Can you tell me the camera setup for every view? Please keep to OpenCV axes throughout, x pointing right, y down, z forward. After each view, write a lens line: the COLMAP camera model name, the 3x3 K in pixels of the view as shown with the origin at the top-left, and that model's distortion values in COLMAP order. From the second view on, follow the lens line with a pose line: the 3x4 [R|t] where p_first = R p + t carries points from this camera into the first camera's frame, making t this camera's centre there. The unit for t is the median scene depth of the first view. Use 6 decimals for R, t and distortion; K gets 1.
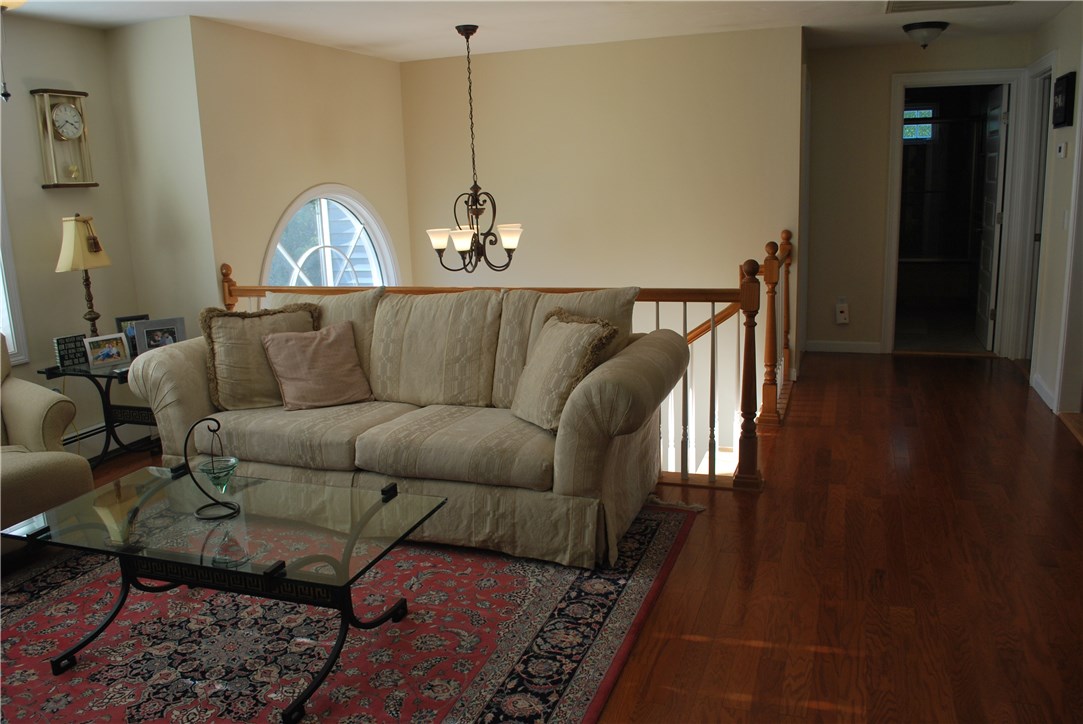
lens RADIAL K [[855.4, 0, 541.5], [0, 855.4, 362.0], [0, 0, 1]] dist [-0.082567, 0.012527]
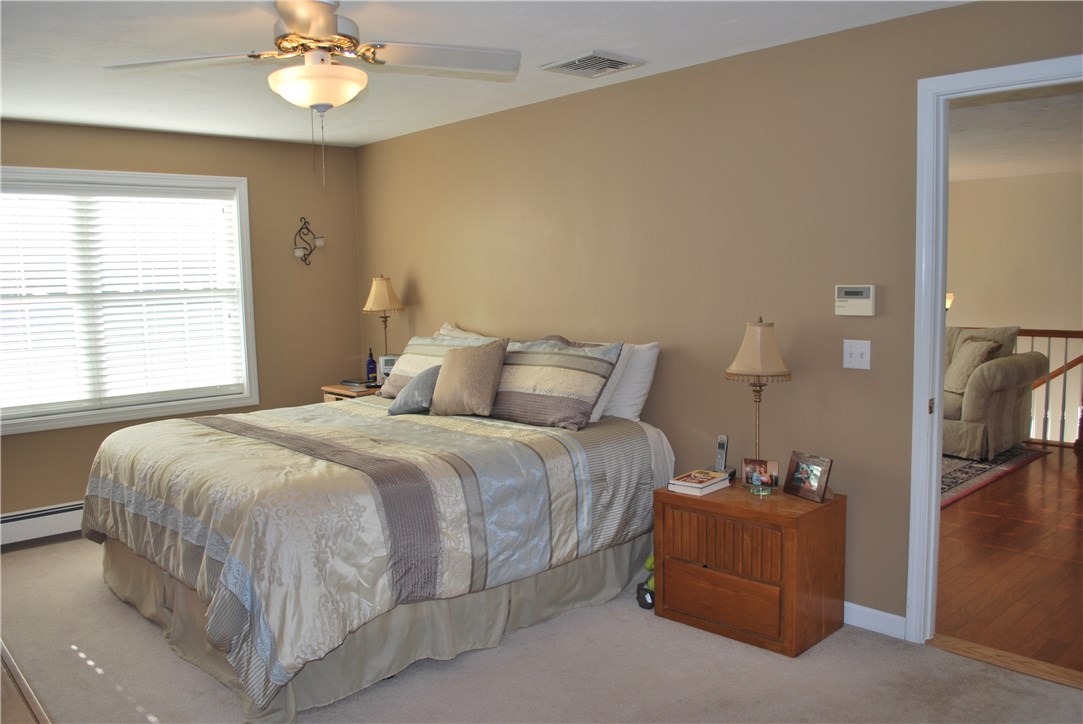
lens RADIAL K [[855.4, 0, 541.5], [0, 855.4, 362.0], [0, 0, 1]] dist [-0.082567, 0.012527]
pose [[0.886792, 0.064457, -0.457653, 0.028804], [-0.105382, 0.992342, -0.064434, 0.218197], [0.449995, 0.105367, 0.886793, -1.073588]]
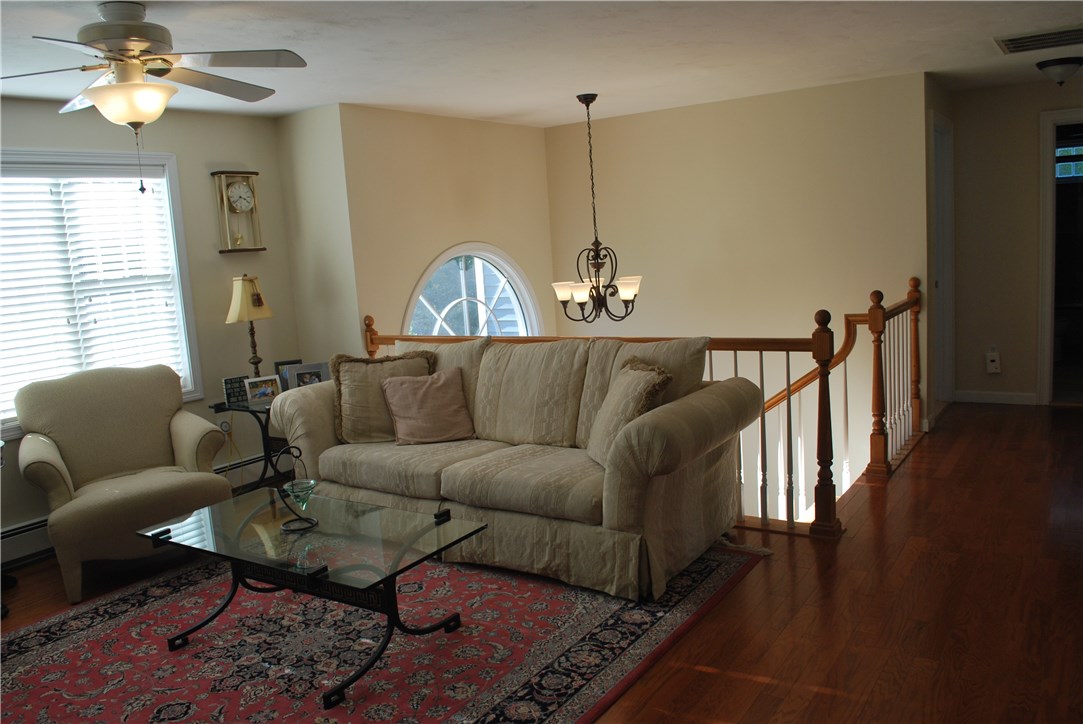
lens RADIAL K [[855.4, 0, 541.5], [0, 855.4, 362.0], [0, 0, 1]] dist [-0.082567, 0.012527]
pose [[0.968757, 0.006141, -0.247936, 0.181432], [-0.019648, 0.998452, -0.052040, 0.001801], [0.247232, 0.055286, 0.967378, -0.067016]]
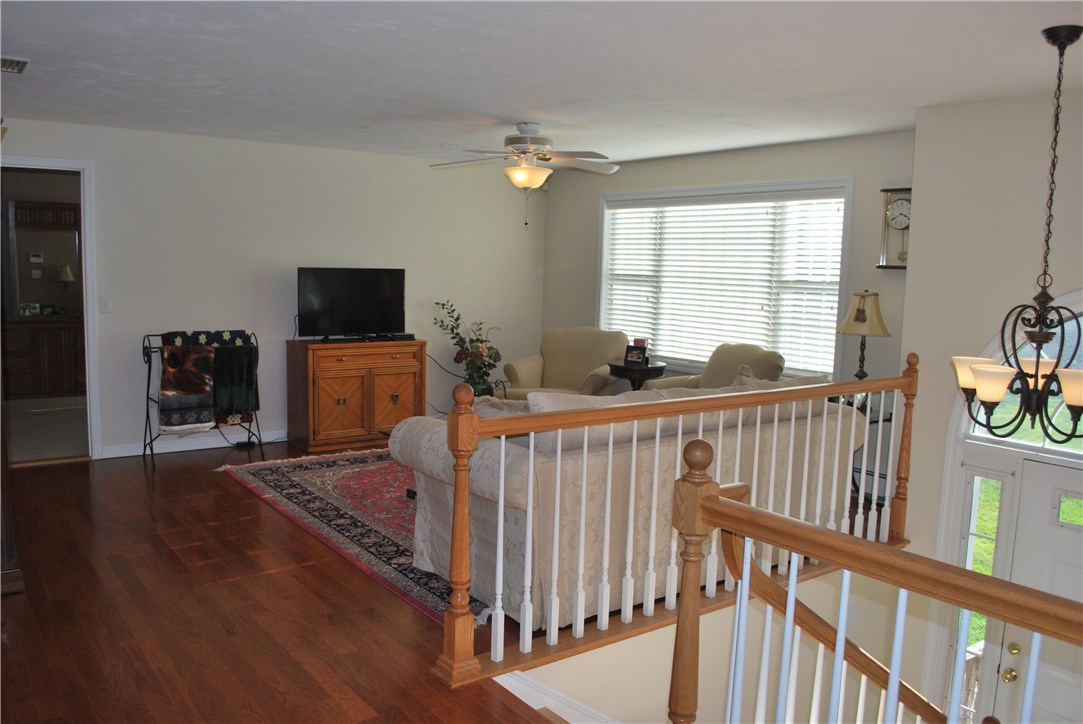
lens RADIAL K [[855.4, 0, 541.5], [0, 855.4, 362.0], [0, 0, 1]] dist [-0.082567, 0.012527]
pose [[-0.550492, 0.113784, -0.827050, 0.887205], [-0.180705, 0.950942, 0.251108, -0.362379], [0.815048, 0.287685, -0.502925, 1.514407]]
